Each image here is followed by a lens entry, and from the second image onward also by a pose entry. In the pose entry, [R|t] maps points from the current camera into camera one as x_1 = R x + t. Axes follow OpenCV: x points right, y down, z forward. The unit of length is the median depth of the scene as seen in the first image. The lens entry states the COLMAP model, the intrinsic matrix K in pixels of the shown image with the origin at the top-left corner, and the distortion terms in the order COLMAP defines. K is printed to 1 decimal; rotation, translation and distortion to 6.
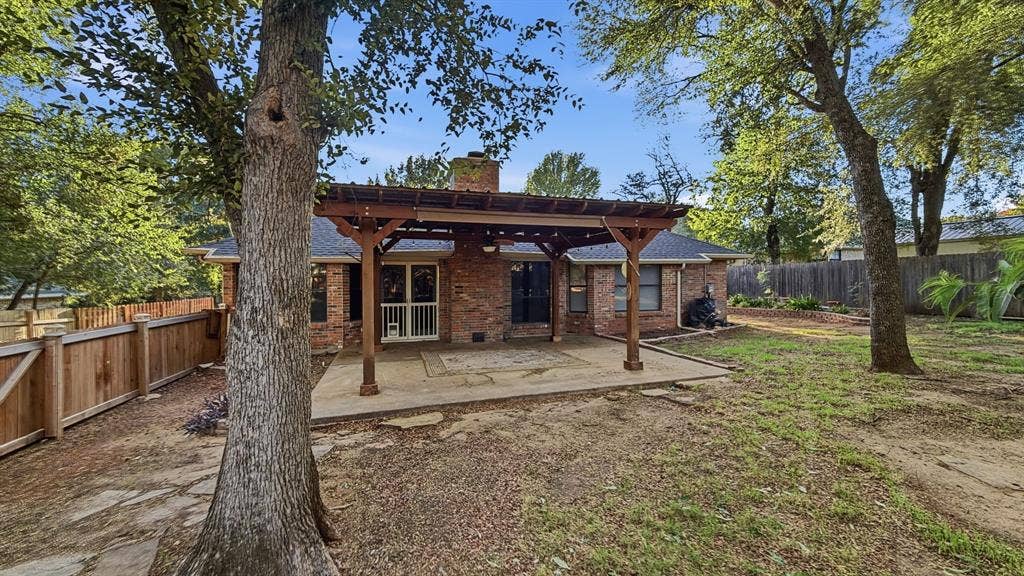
lens RADIAL K [[399.7, 0, 513.6], [0, 399.7, 290.3], [0, 0, 1]] dist [-0.001594, 0.000156]
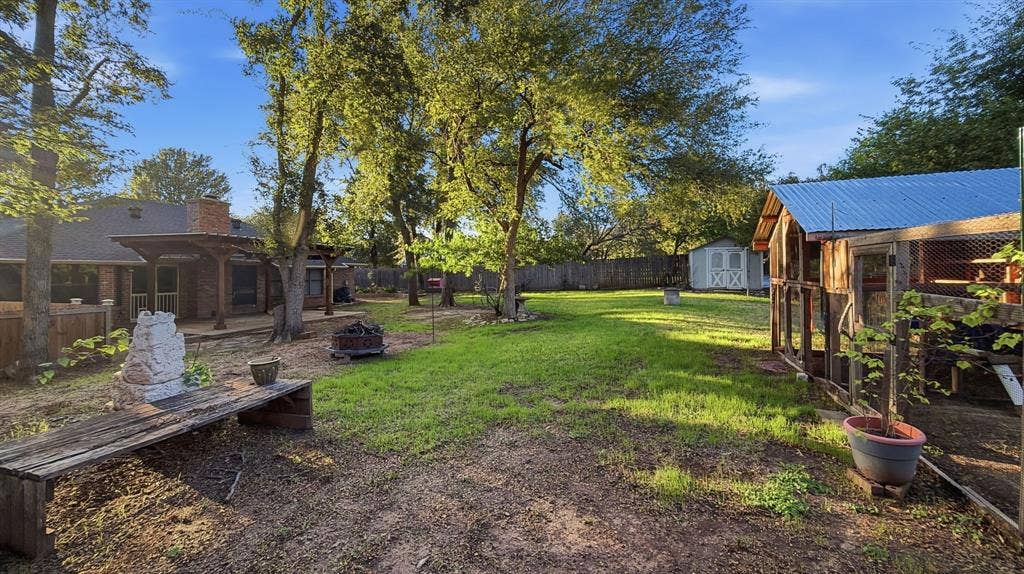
lens RADIAL K [[415.9, 0, 512.0], [0, 415.9, 287.0], [0, 0, 1]] dist [0.001397, 0.000099]
pose [[0.618029, -0.015615, 0.786000, -0.494673], [0.020793, 0.999778, 0.003513, 0.023709], [-0.785880, 0.014172, 0.618216, -0.711978]]
